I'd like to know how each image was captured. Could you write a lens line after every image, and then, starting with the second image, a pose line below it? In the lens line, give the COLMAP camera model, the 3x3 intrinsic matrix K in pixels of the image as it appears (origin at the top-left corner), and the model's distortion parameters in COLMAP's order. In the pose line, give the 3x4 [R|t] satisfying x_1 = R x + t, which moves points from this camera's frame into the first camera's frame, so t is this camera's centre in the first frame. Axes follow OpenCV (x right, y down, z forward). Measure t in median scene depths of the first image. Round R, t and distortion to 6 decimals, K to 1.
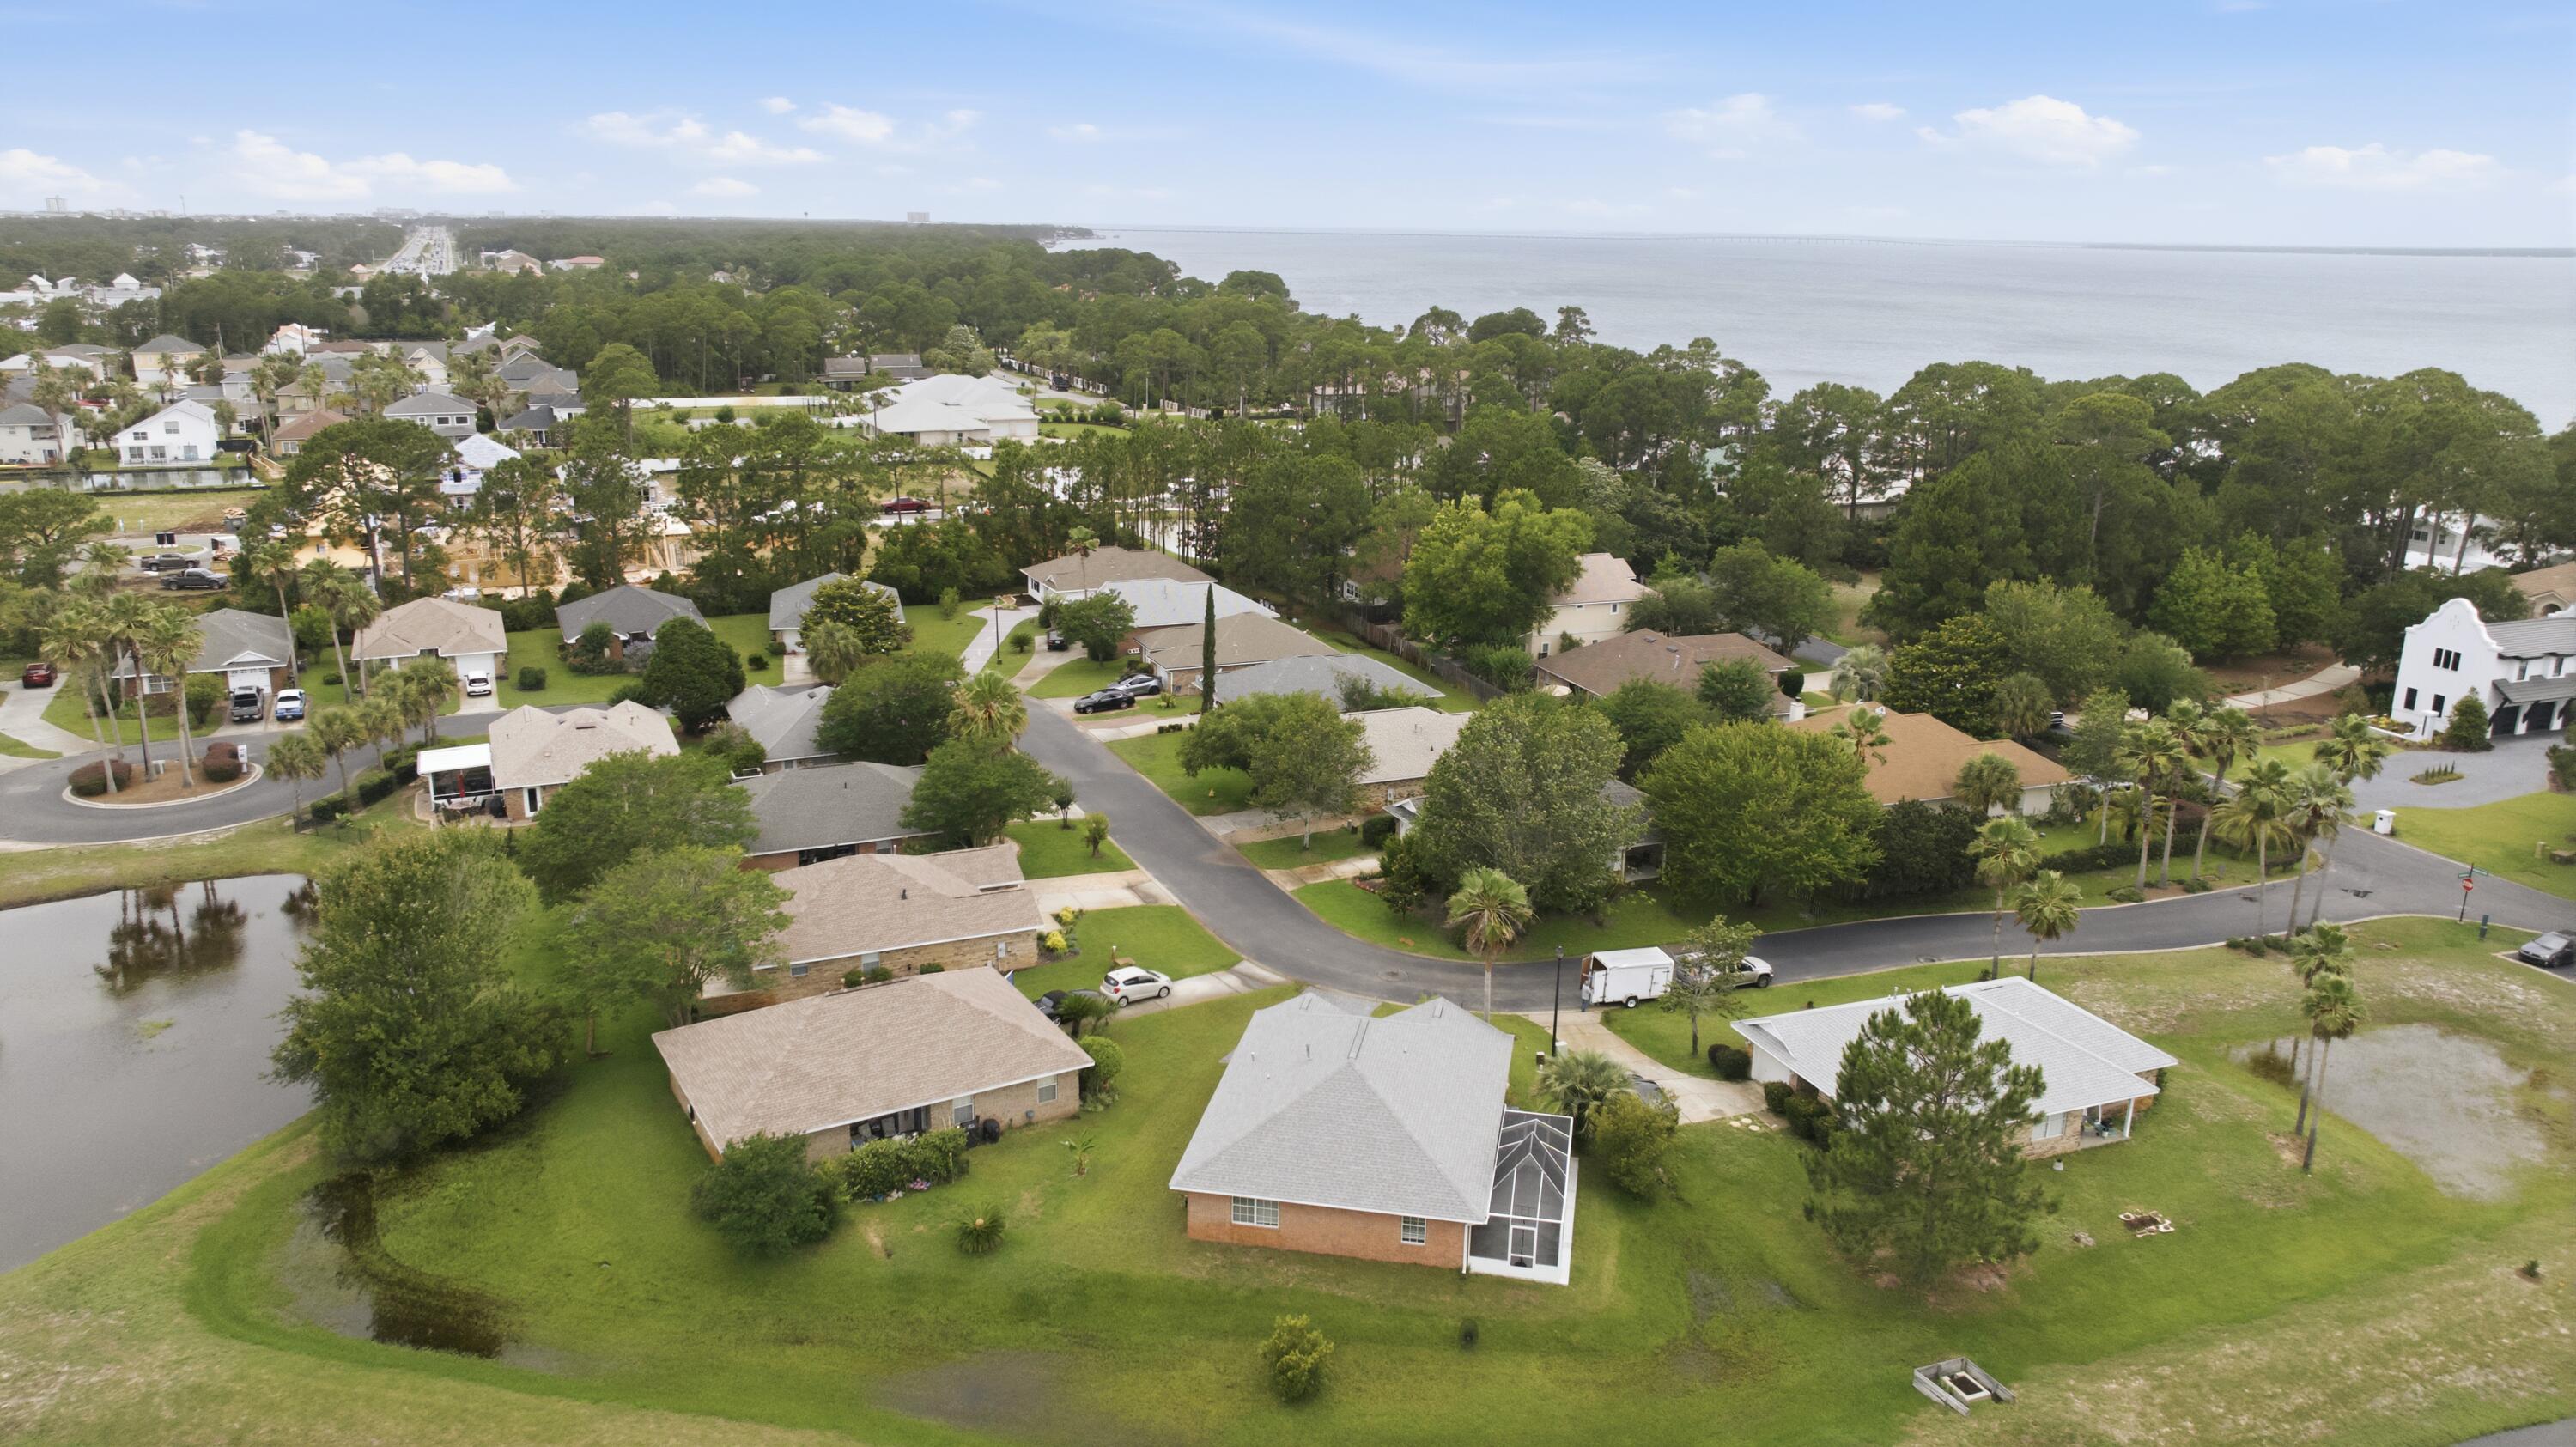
lens RADIAL K [[1811.1, 0, 1288.0], [0, 1811.1, 723.5], [0, 0, 1]] dist [-0.012511, 0.007226]
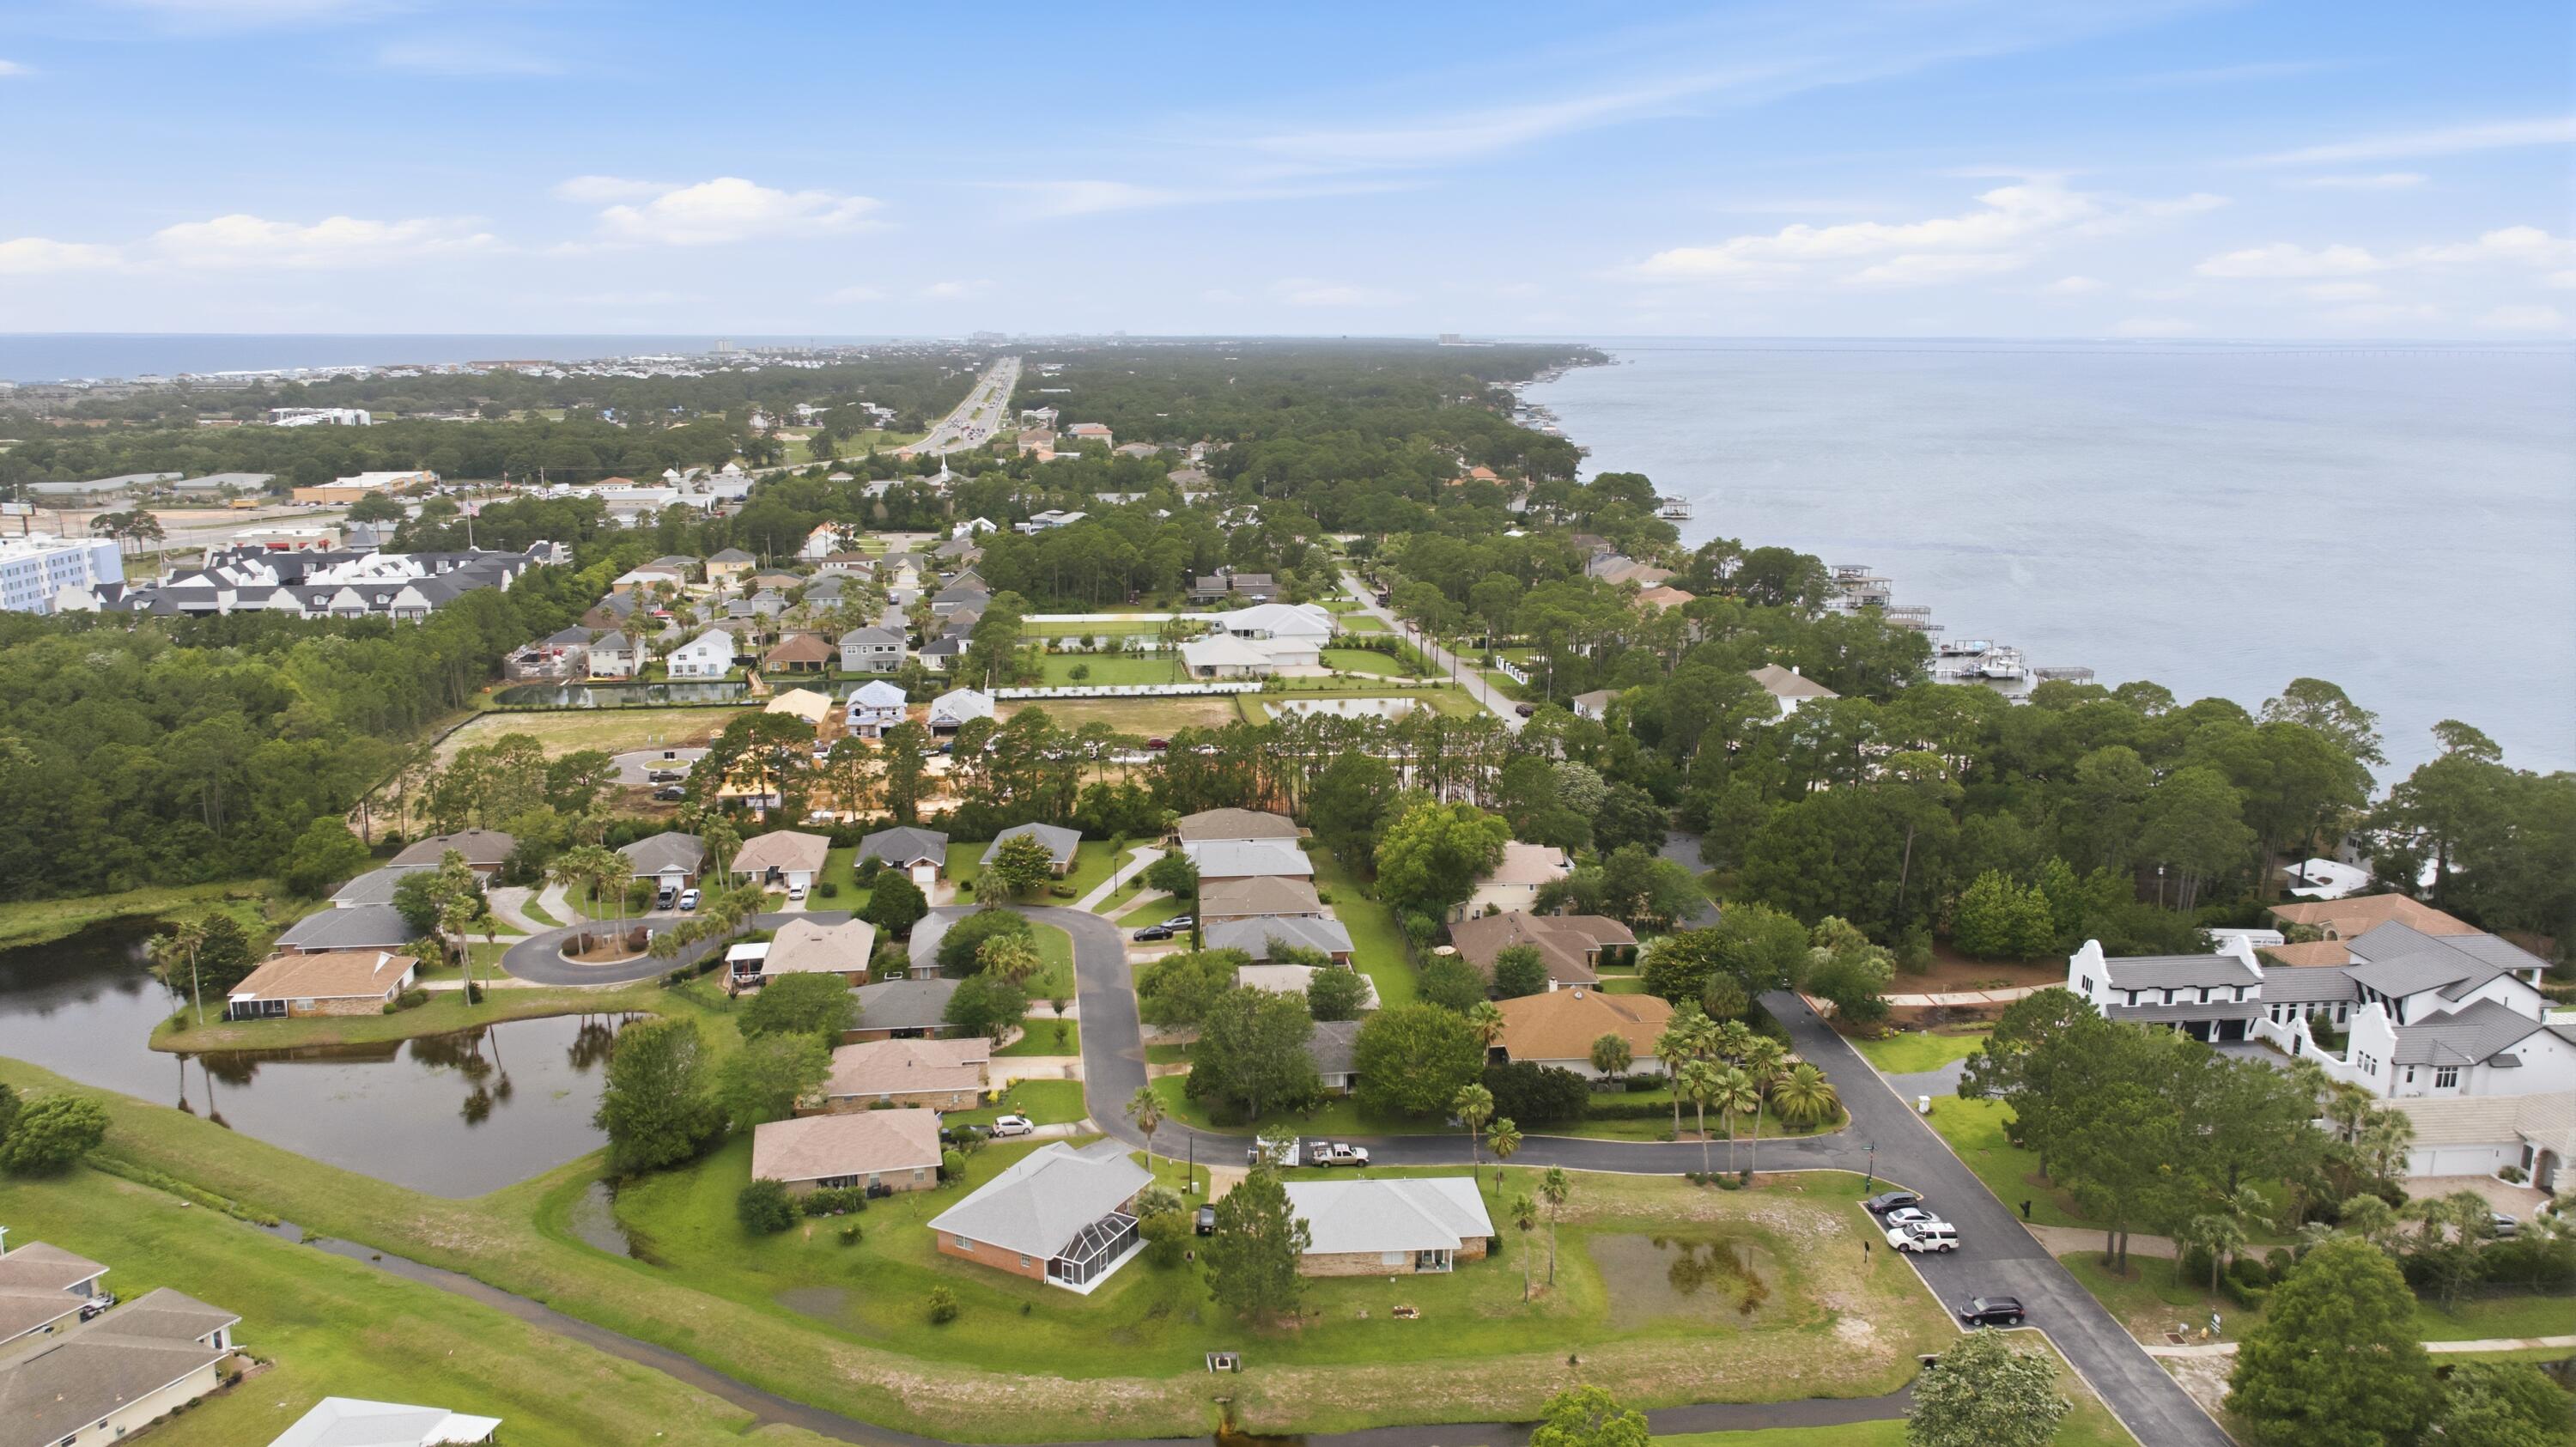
lens RADIAL K [[1811.1, 0, 1288.0], [0, 1811.1, 723.5], [0, 0, 1]] dist [-0.012511, 0.007226]
pose [[0.959034, 0.048750, -0.279064, 0.512332], [-0.064717, 0.996735, -0.048287, -0.146698], [0.275798, 0.064369, 0.959058, -0.549262]]
